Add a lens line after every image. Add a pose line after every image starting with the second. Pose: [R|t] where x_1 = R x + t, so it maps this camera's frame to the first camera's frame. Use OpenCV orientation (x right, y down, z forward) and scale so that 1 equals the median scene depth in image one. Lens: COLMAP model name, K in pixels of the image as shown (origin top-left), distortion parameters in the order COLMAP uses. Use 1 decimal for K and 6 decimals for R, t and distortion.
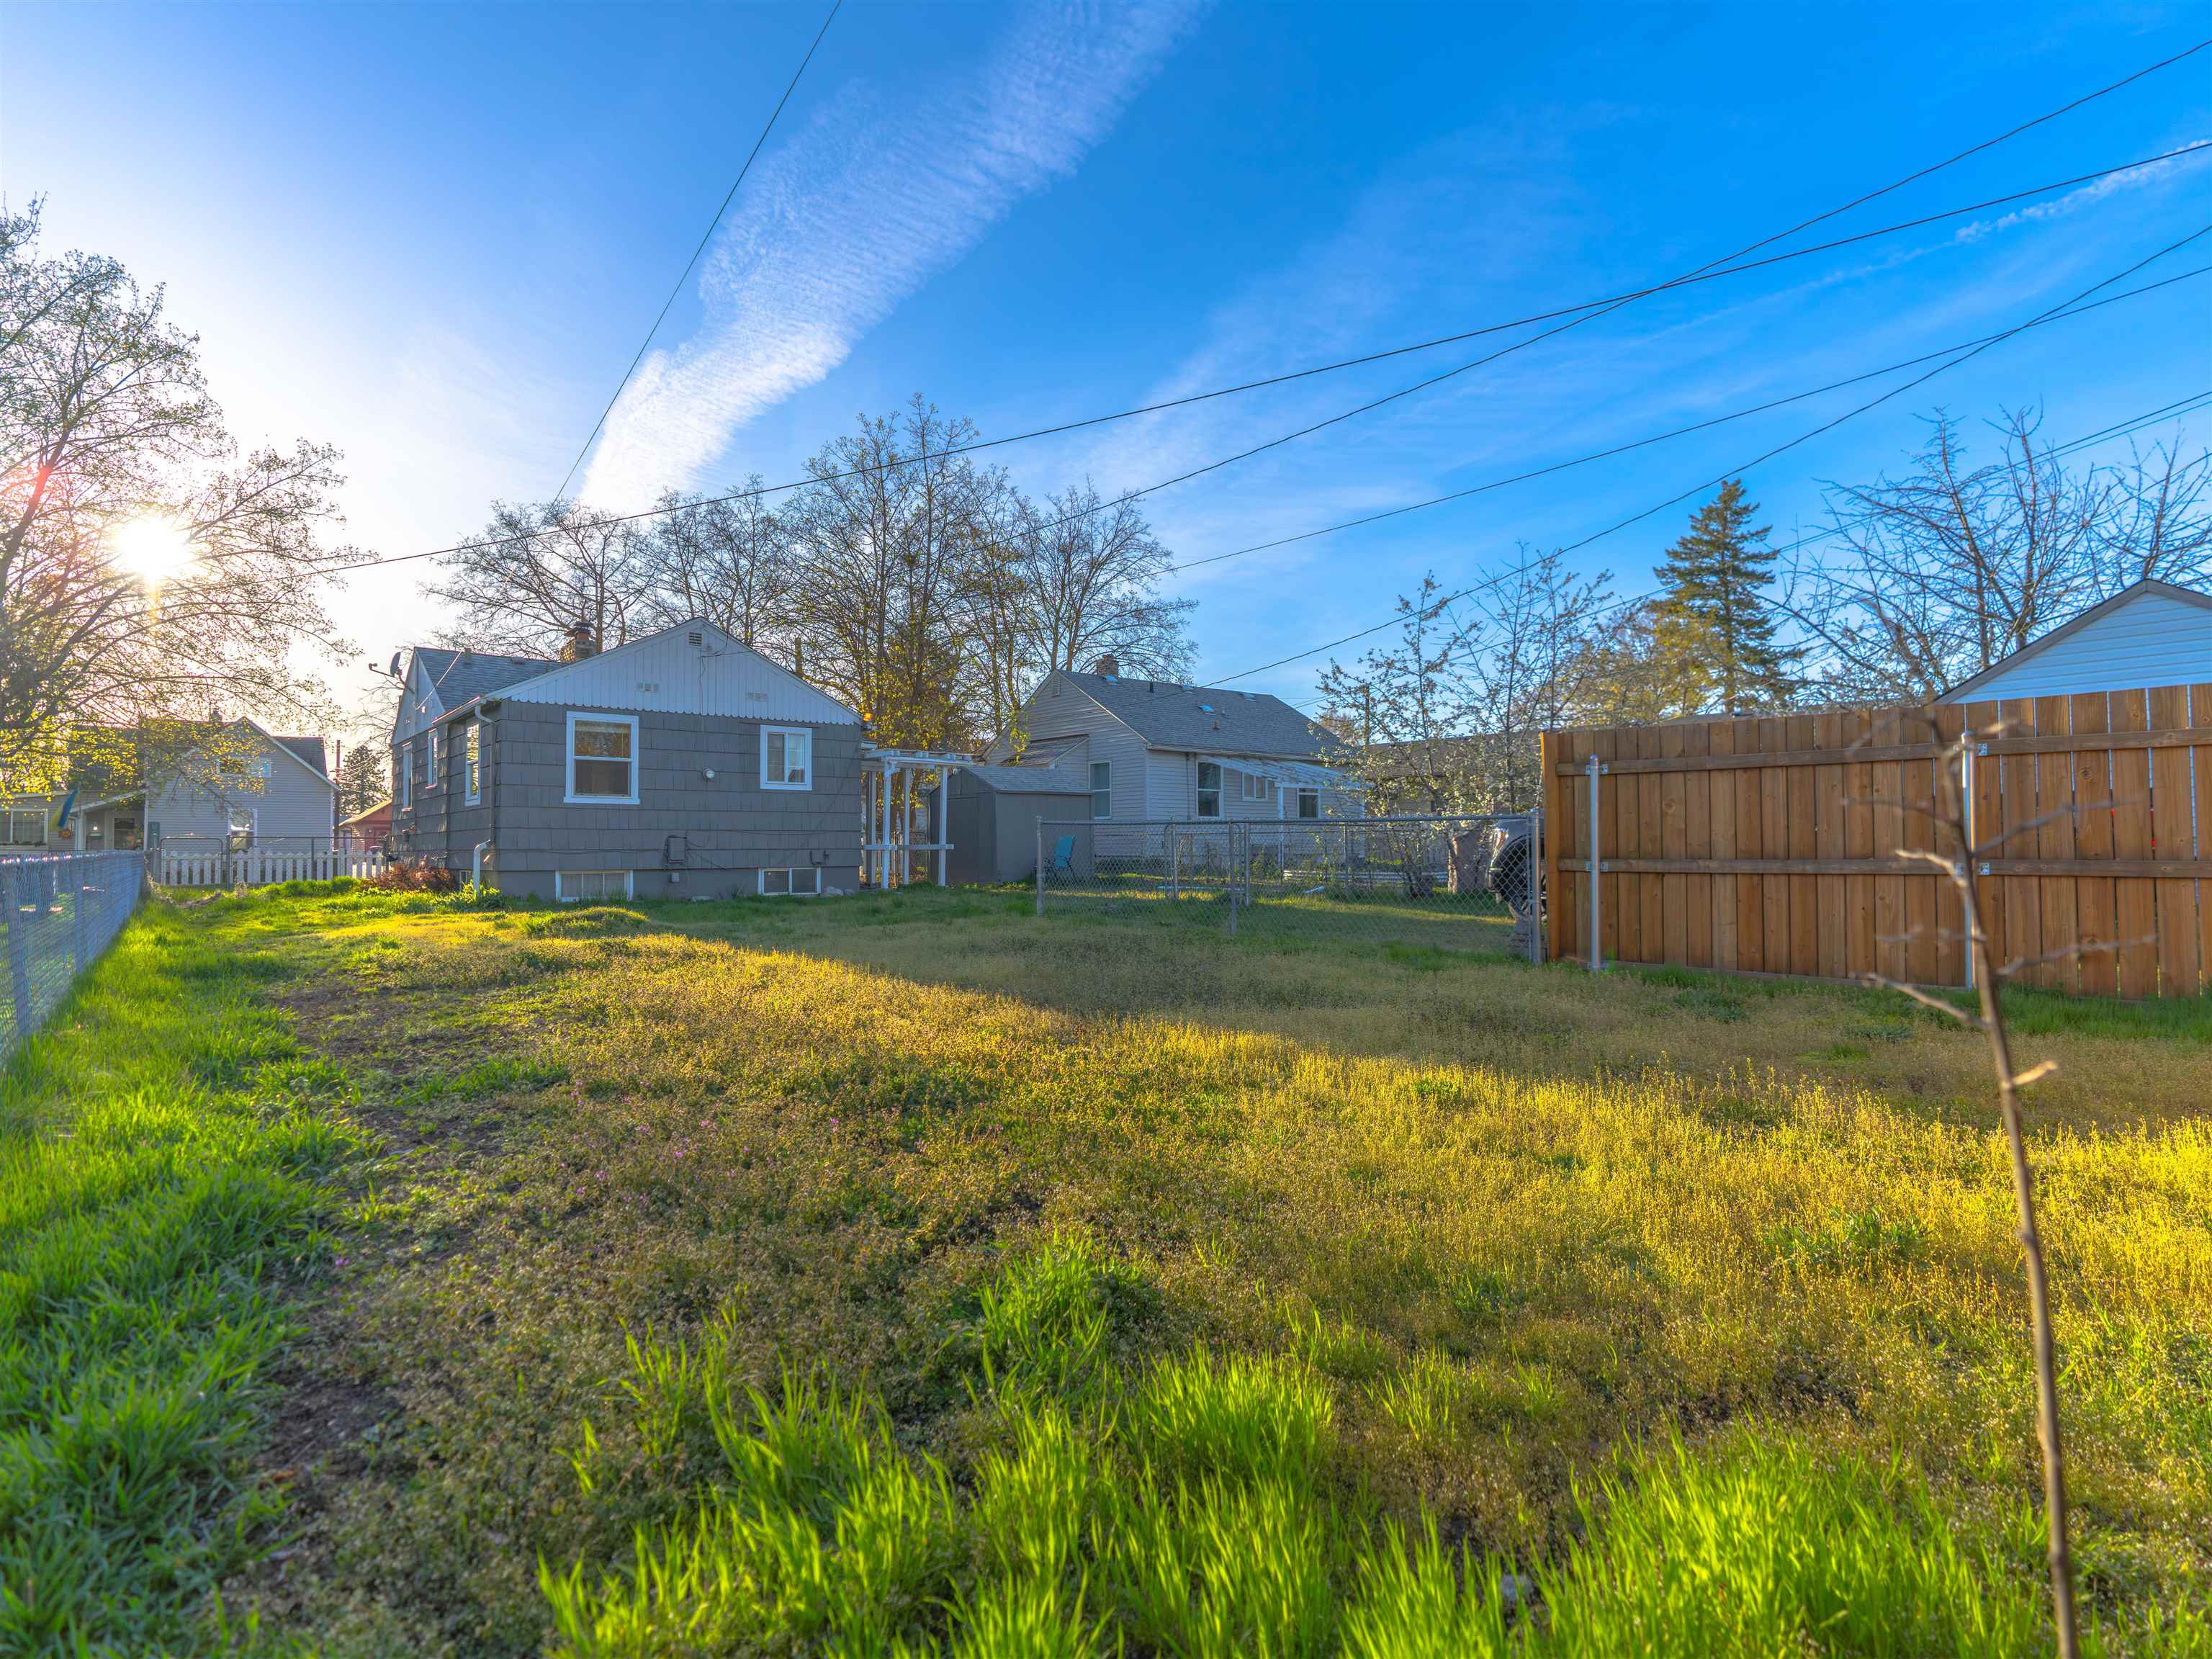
lens RADIAL K [[1113.2, 0, 1106.0], [0, 1113.2, 829.5], [0, 0, 1]] dist [-0.003181, 0.000773]
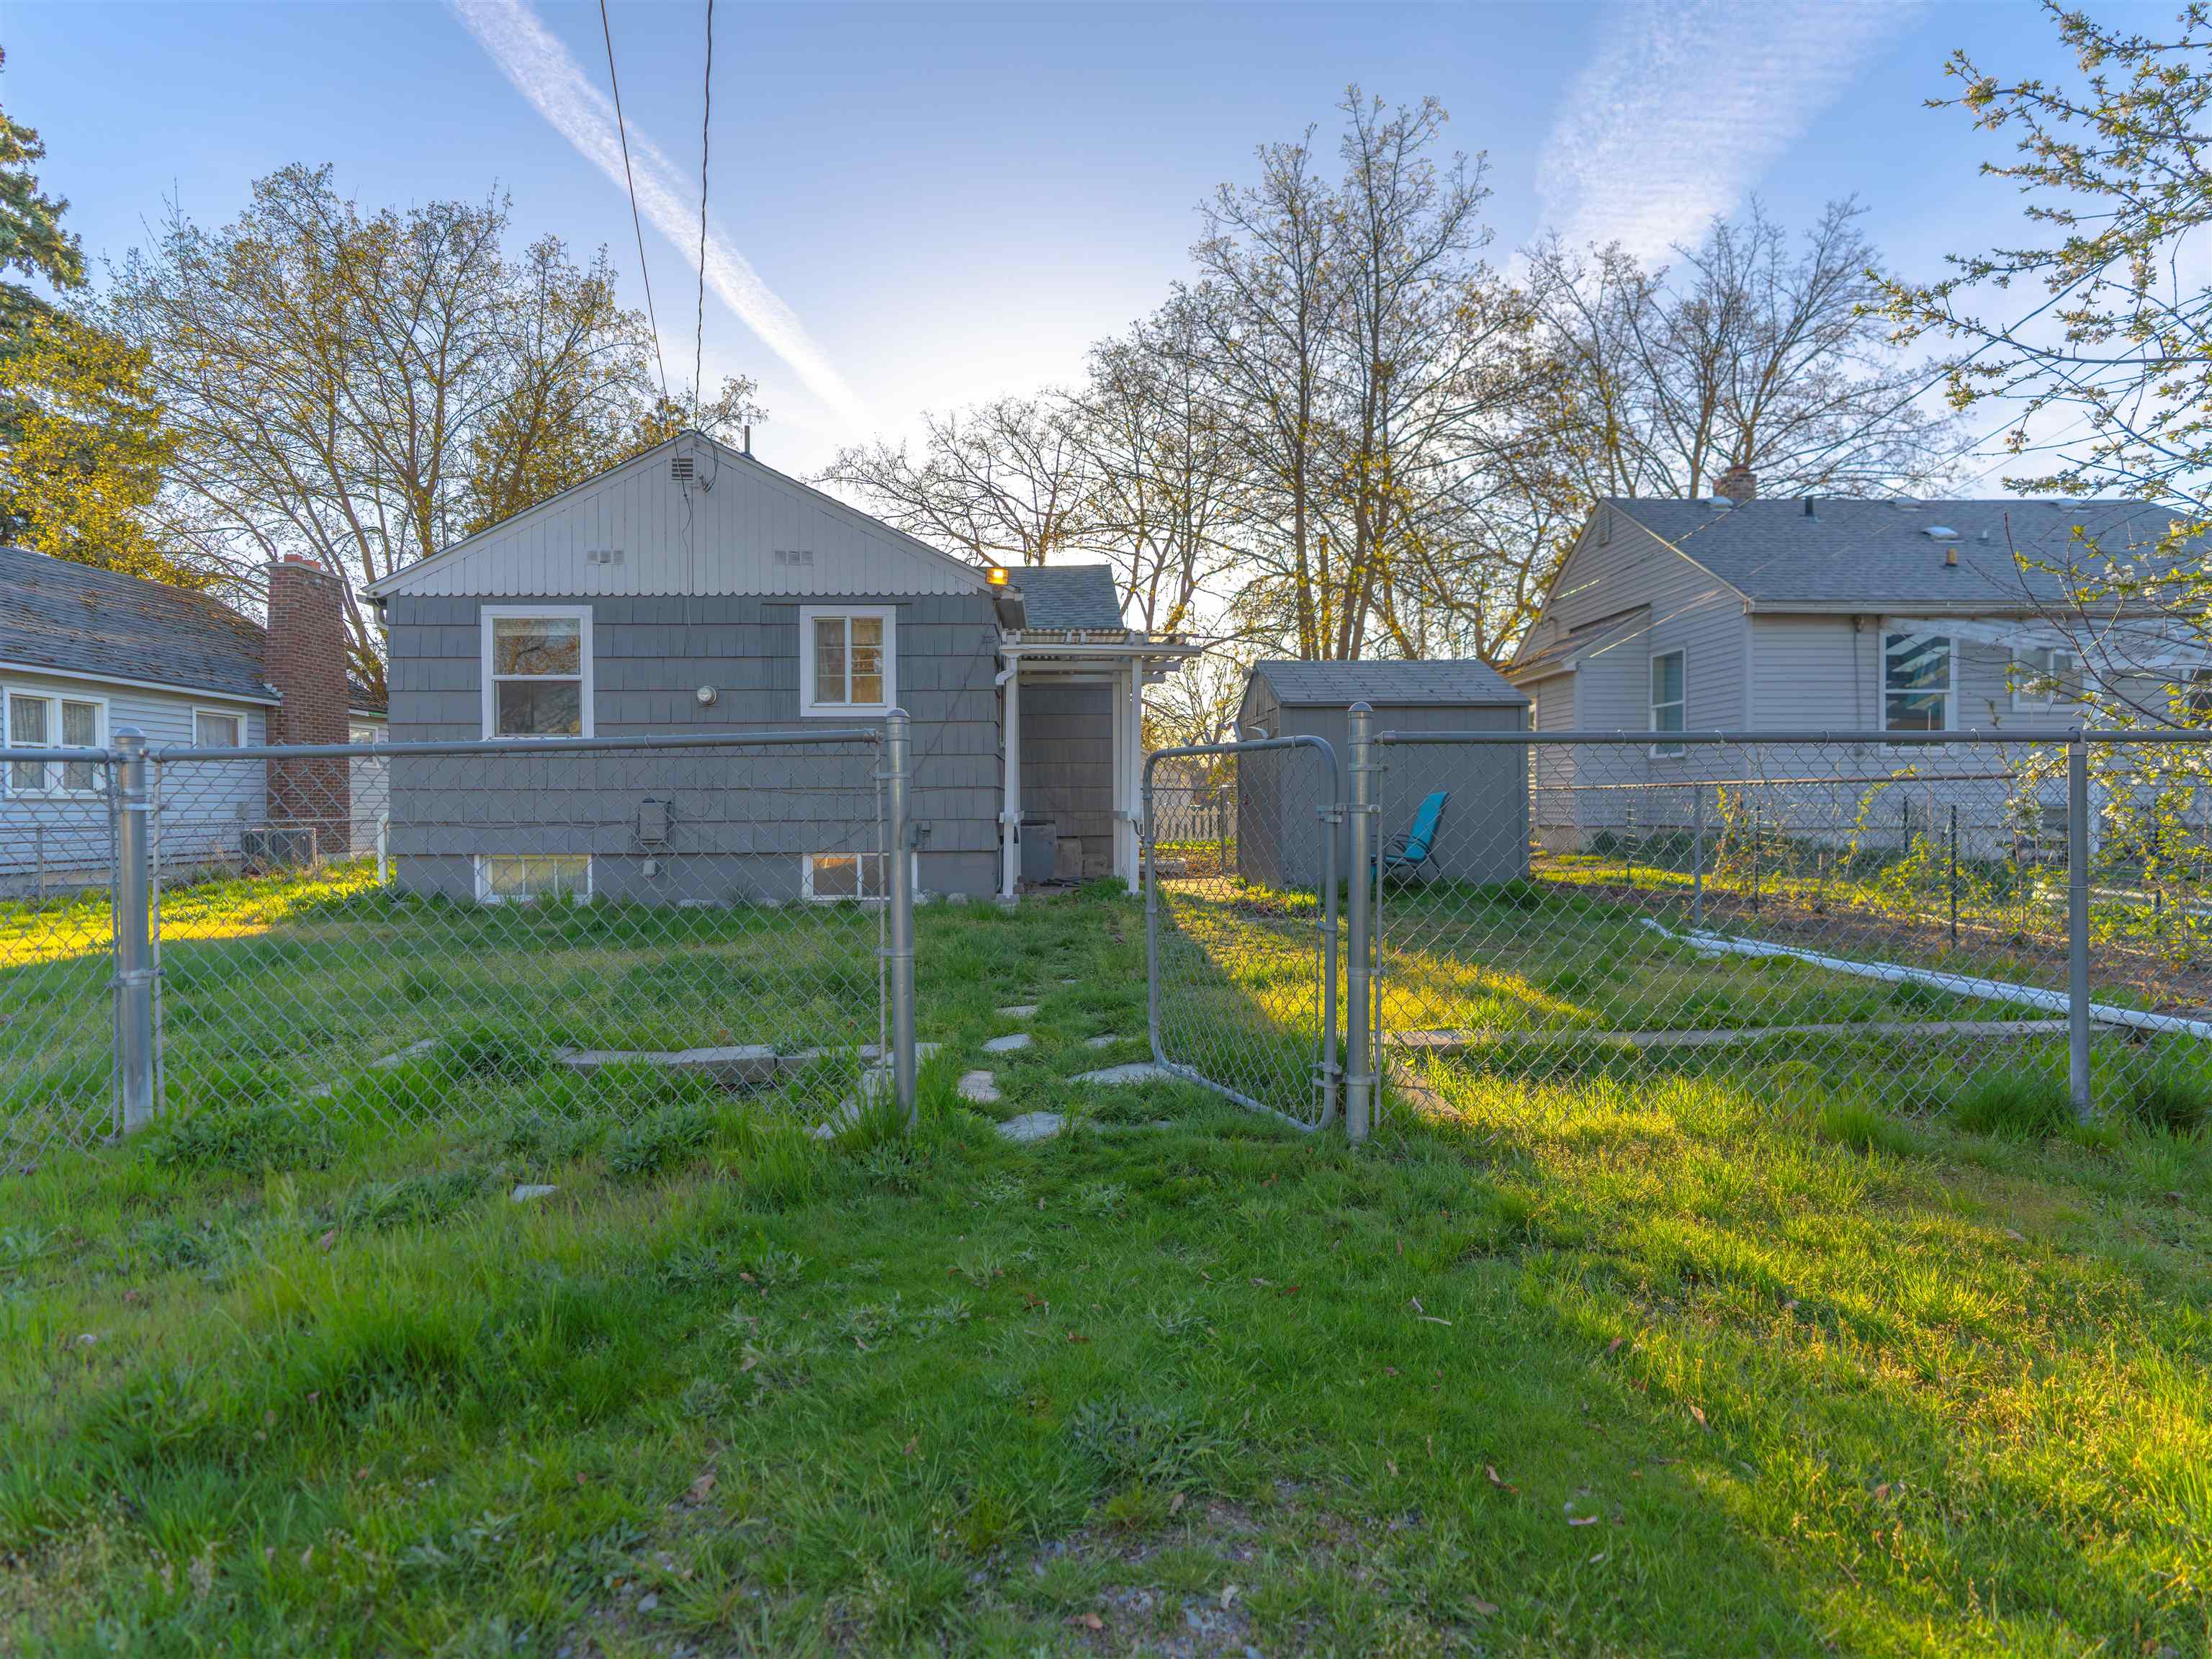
lens RADIAL K [[1113.2, 0, 1106.0], [0, 1113.2, 829.5], [0, 0, 1]] dist [-0.003181, 0.000773]
pose [[0.793938, 0.012145, -0.607878, 0.168197], [0.013638, 0.999193, 0.037775, 0.002382], [0.607846, -0.038281, 0.793132, 0.633050]]
